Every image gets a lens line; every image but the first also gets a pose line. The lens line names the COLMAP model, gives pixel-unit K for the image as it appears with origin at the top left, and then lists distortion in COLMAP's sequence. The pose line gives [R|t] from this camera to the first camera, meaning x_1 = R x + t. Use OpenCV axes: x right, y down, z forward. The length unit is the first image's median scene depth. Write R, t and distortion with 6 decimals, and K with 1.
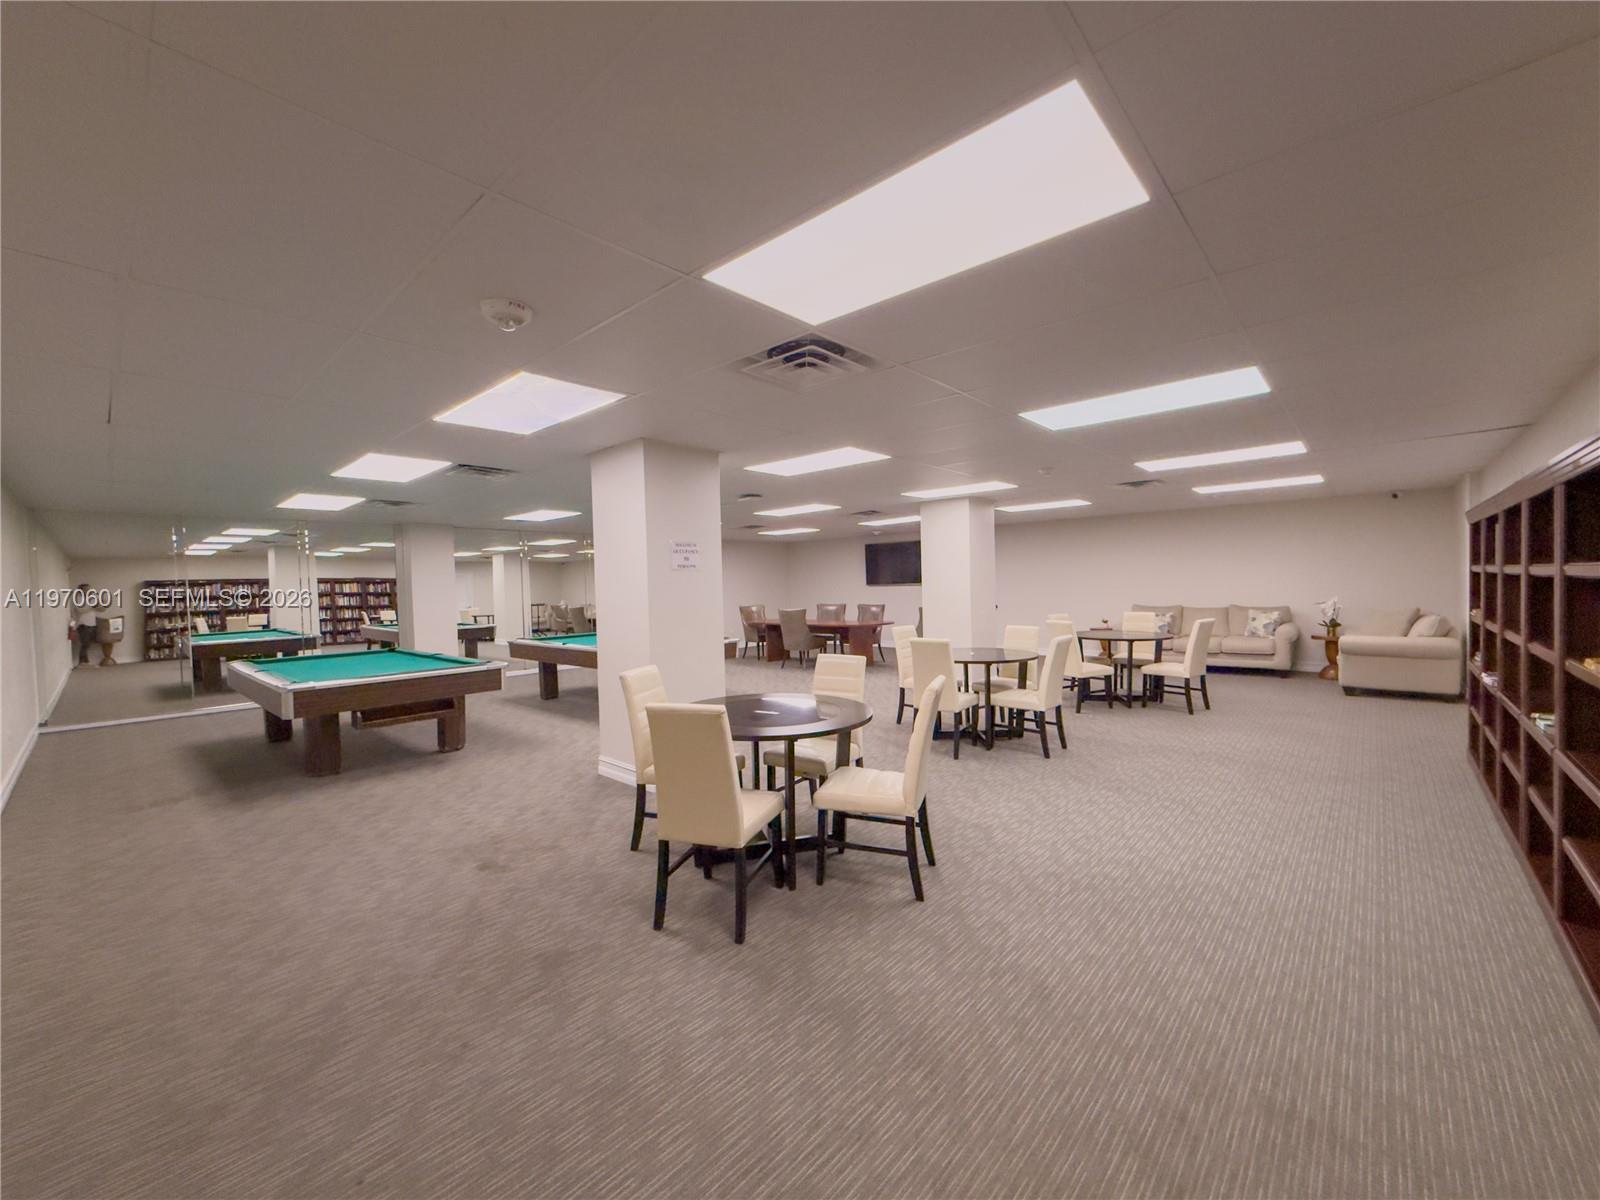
lens RADIAL K [[636.3, 0, 800.0], [0, 636.3, 600.0], [0, 0, 1]] dist [0.000305, 0.000024]
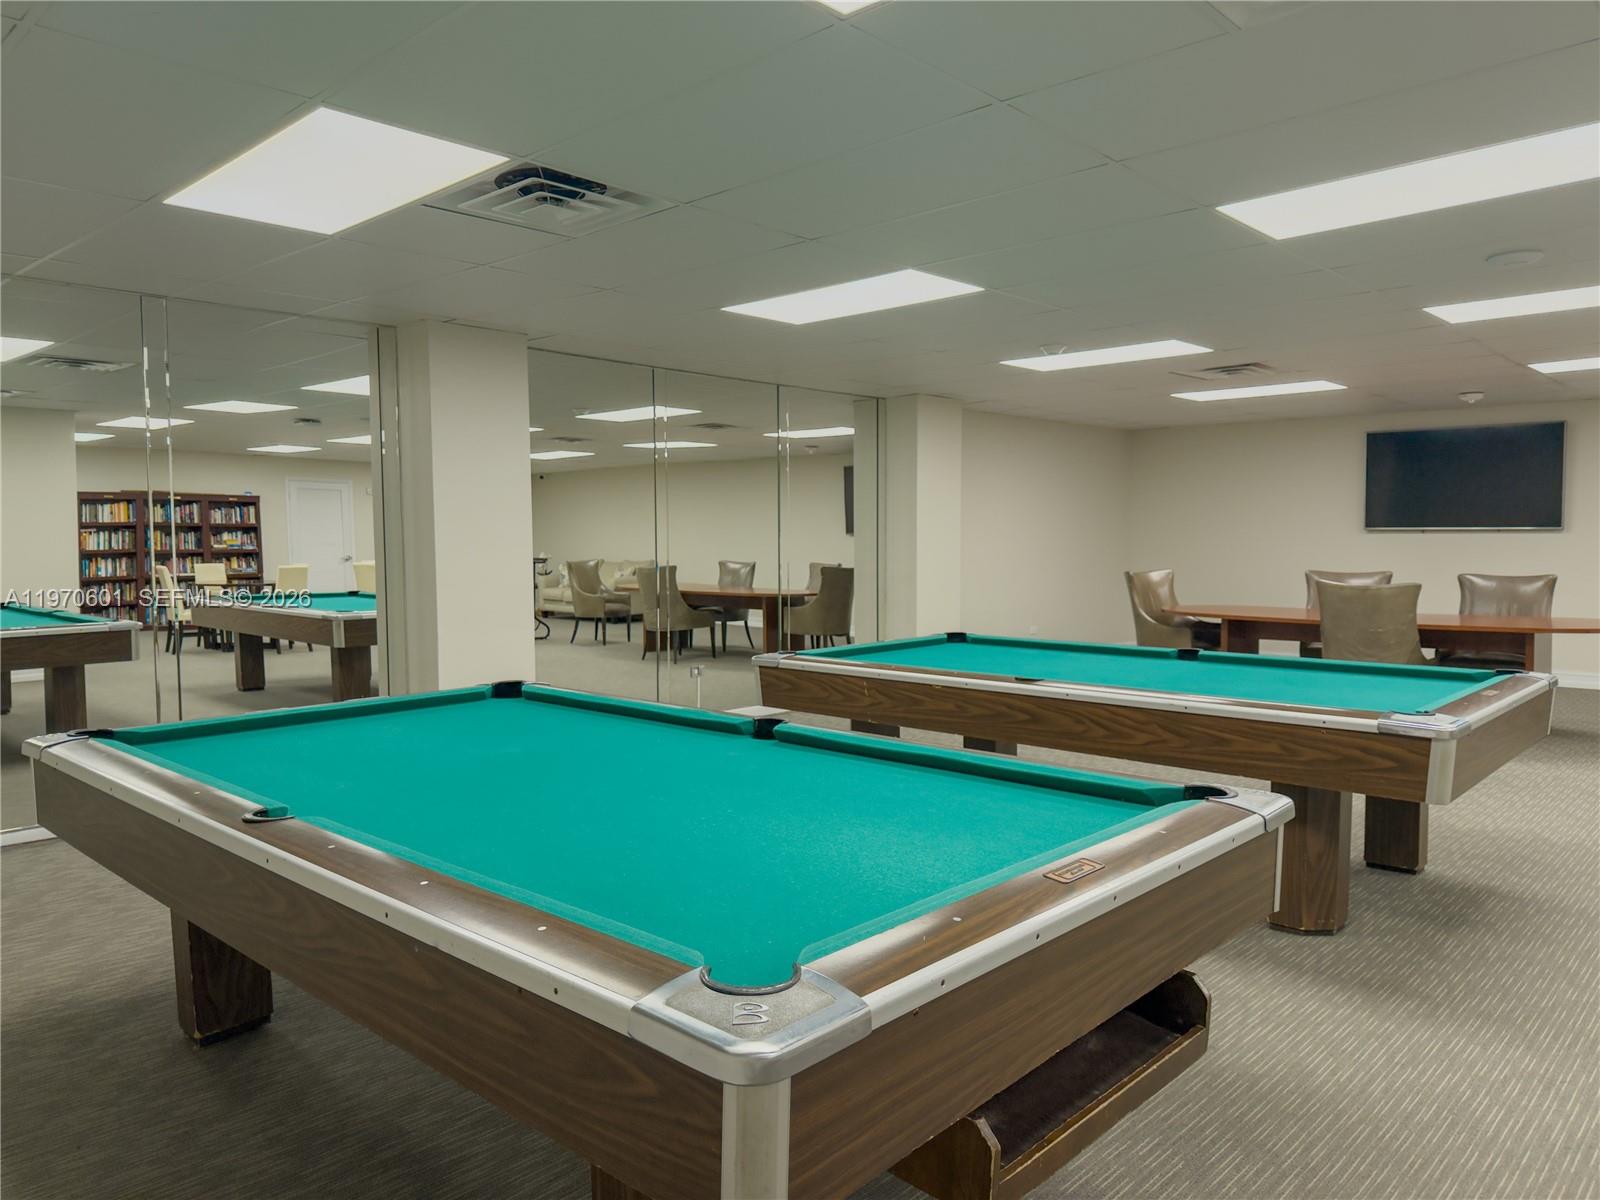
lens RADIAL K [[1139.1, 0, 800.0], [0, 1139.1, 600.0], [0, 0, 1]] dist [0.000577, -0.000088]
pose [[0.999757, 0.015106, -0.016042, -0.211393], [-0.014299, 0.998683, 0.049282, -0.003755], [0.016766, -0.049040, 0.998656, 0.206658]]
